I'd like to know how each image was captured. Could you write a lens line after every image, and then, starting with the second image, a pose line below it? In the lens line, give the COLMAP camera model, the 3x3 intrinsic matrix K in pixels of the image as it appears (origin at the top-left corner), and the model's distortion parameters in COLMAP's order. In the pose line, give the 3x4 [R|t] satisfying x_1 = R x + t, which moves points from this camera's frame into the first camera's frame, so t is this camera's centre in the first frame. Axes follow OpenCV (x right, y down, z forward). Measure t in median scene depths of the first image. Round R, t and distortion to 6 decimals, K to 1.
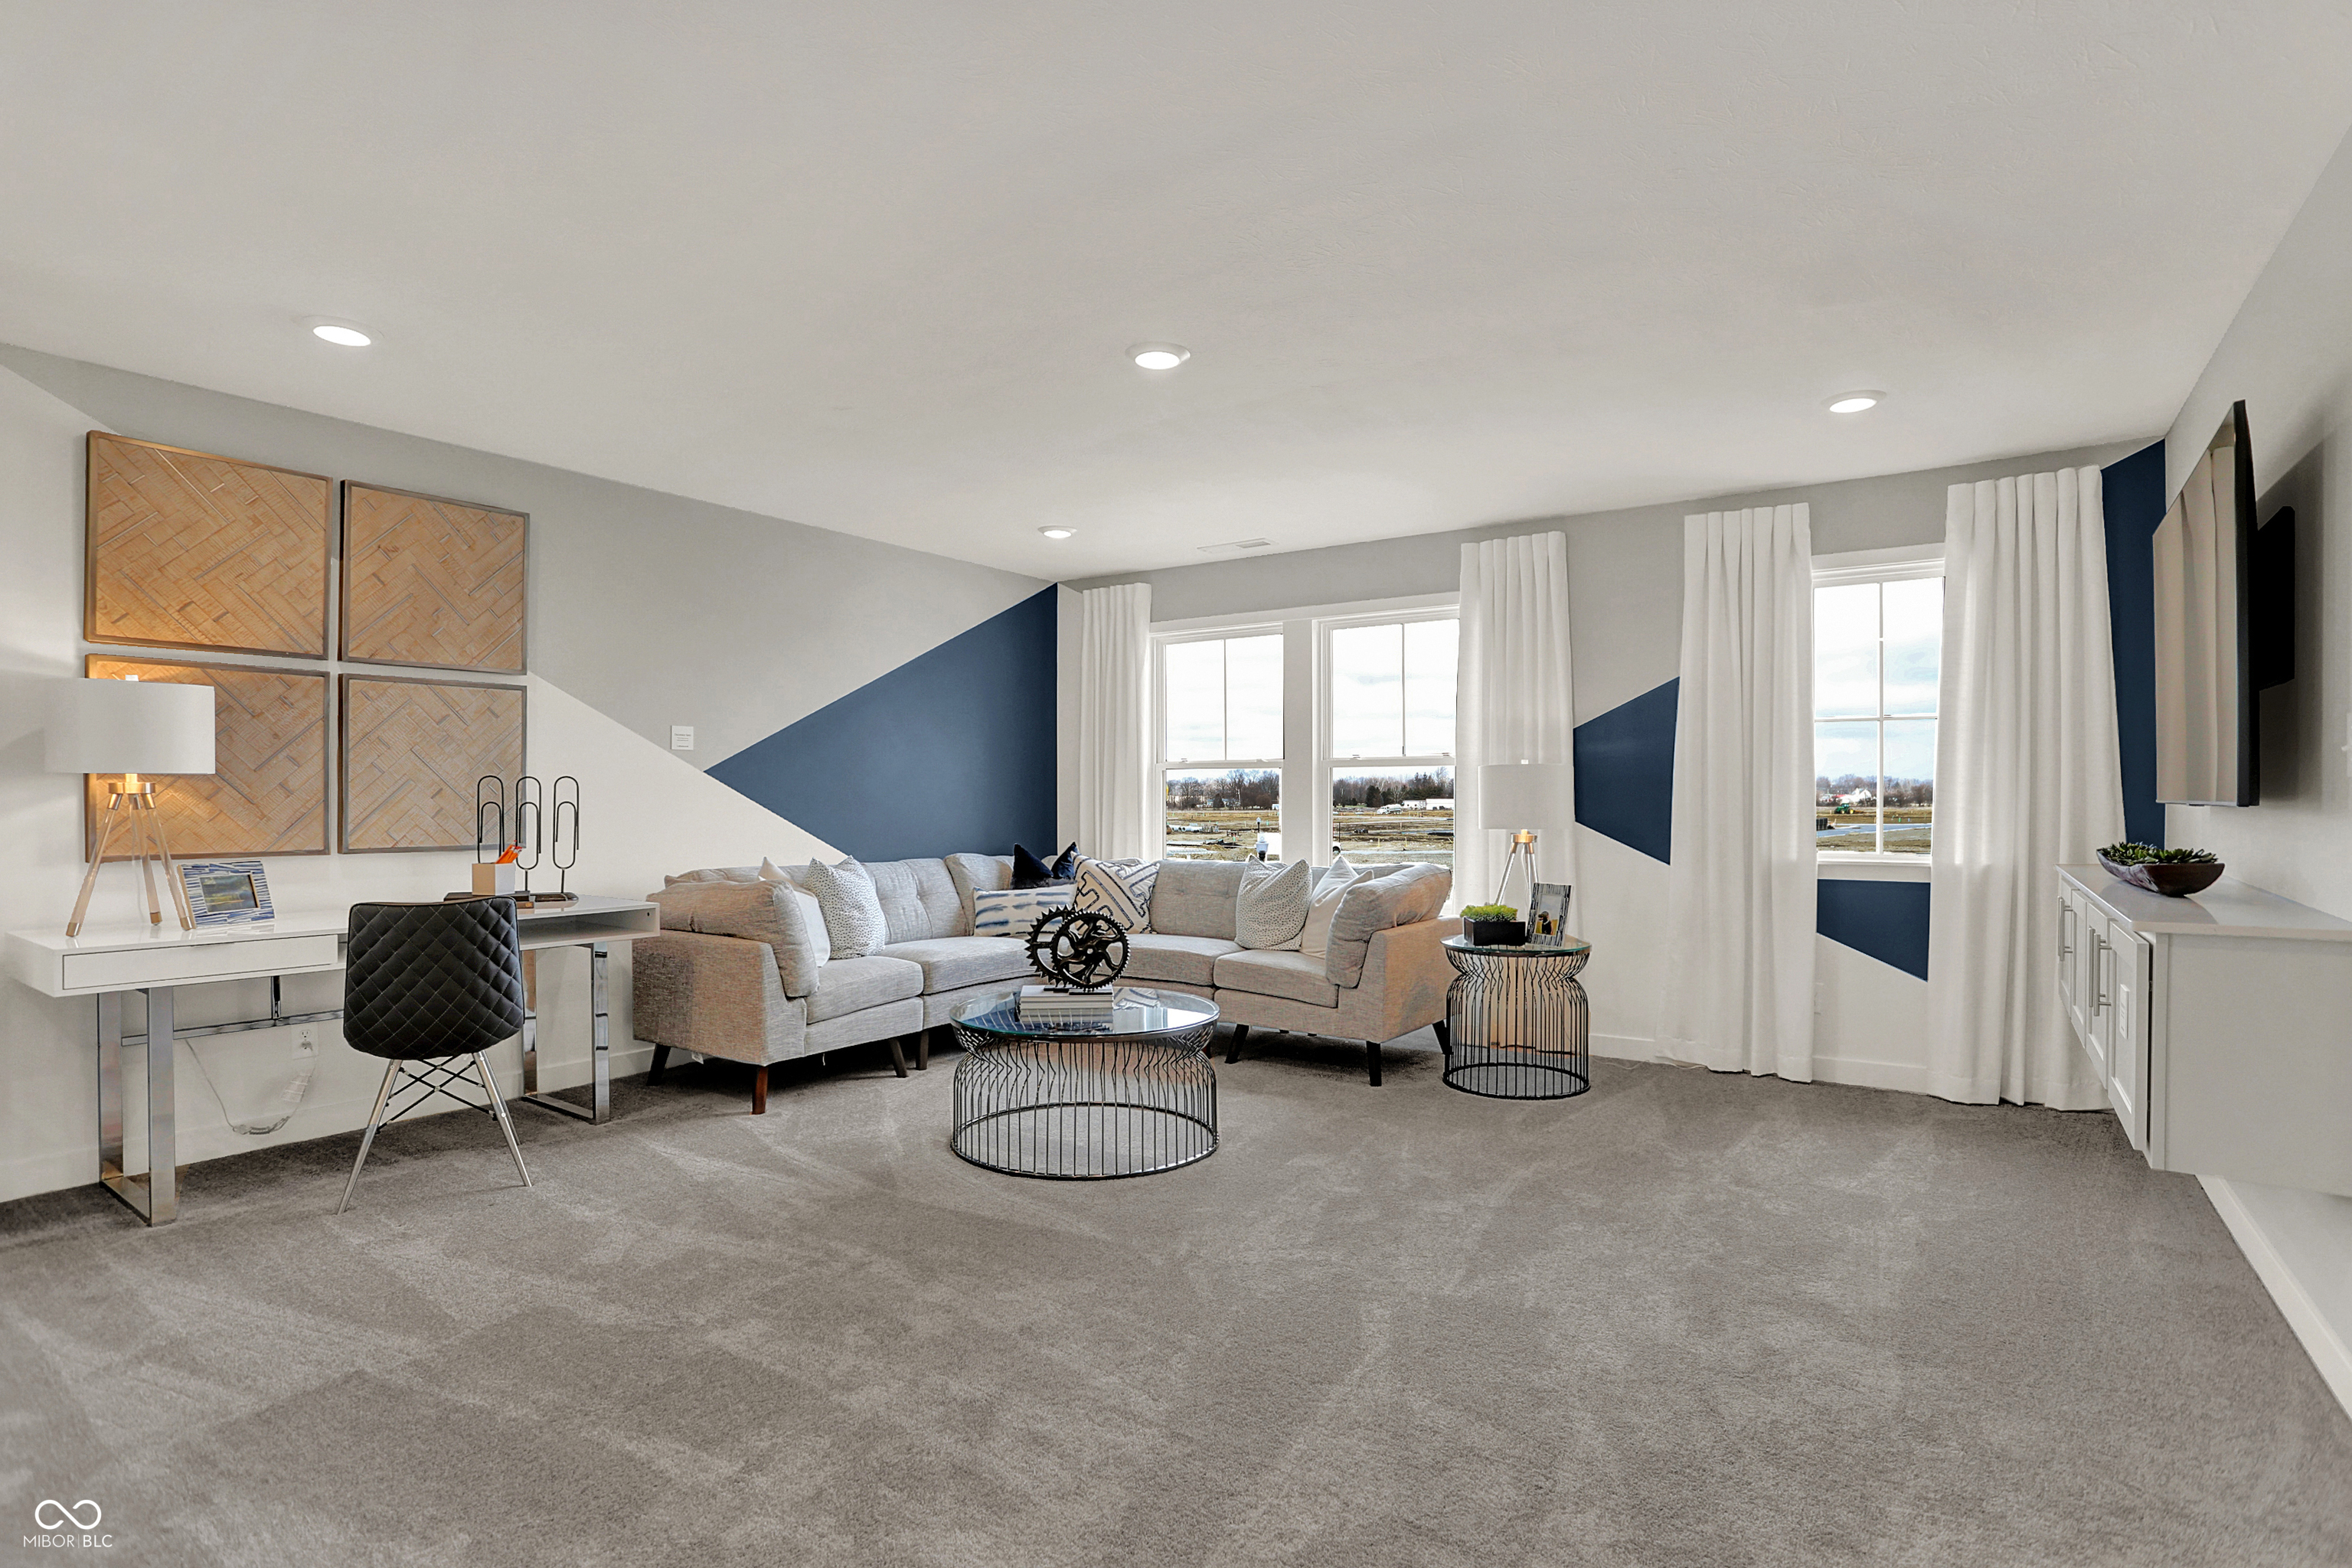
lens RADIAL K [[1152.2, 0, 1180.1], [0, 1152.2, 783.7], [0, 0, 1]] dist [-0.035711, 0.001091]
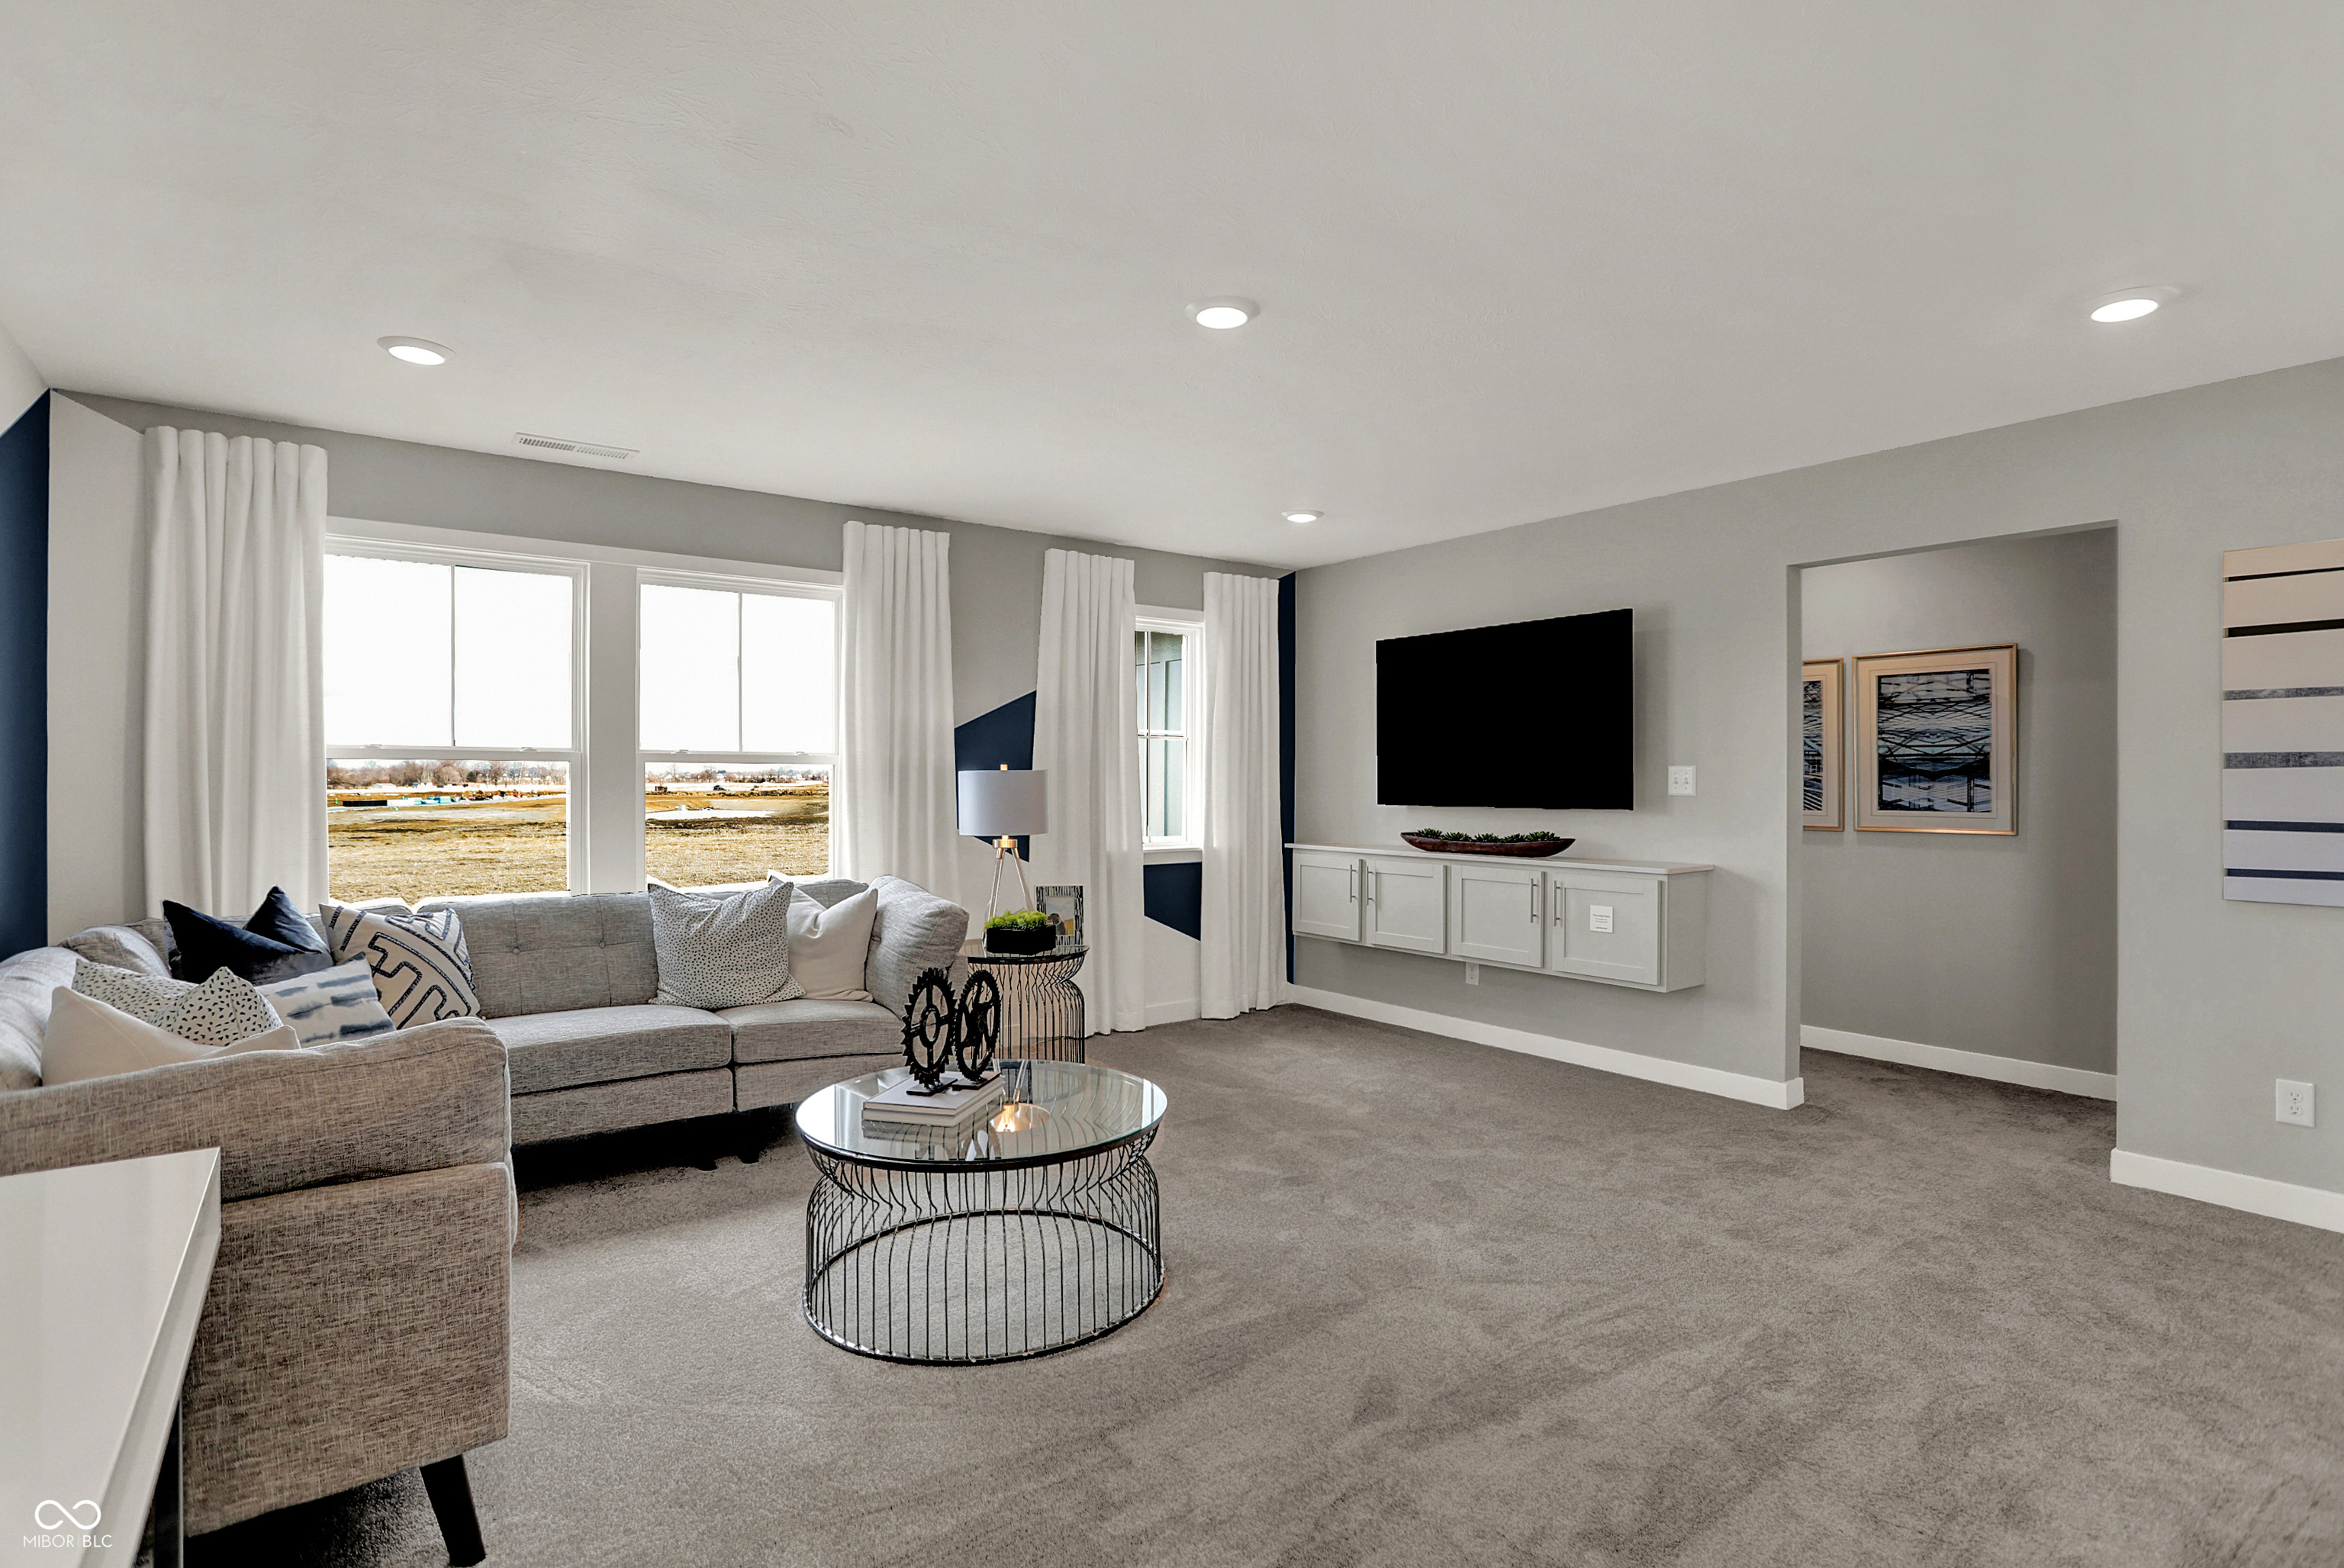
lens RADIAL K [[1148.3, 0, 1176.1], [0, 1148.3, 783.8], [0, 0, 1]] dist [-0.035711, 0.001091]
pose [[0.344711, -0.000596, 0.938709, -0.534962], [-0.017056, 0.999831, 0.006898, -0.012874], [-0.938554, -0.018389, 0.344643, 0.466599]]
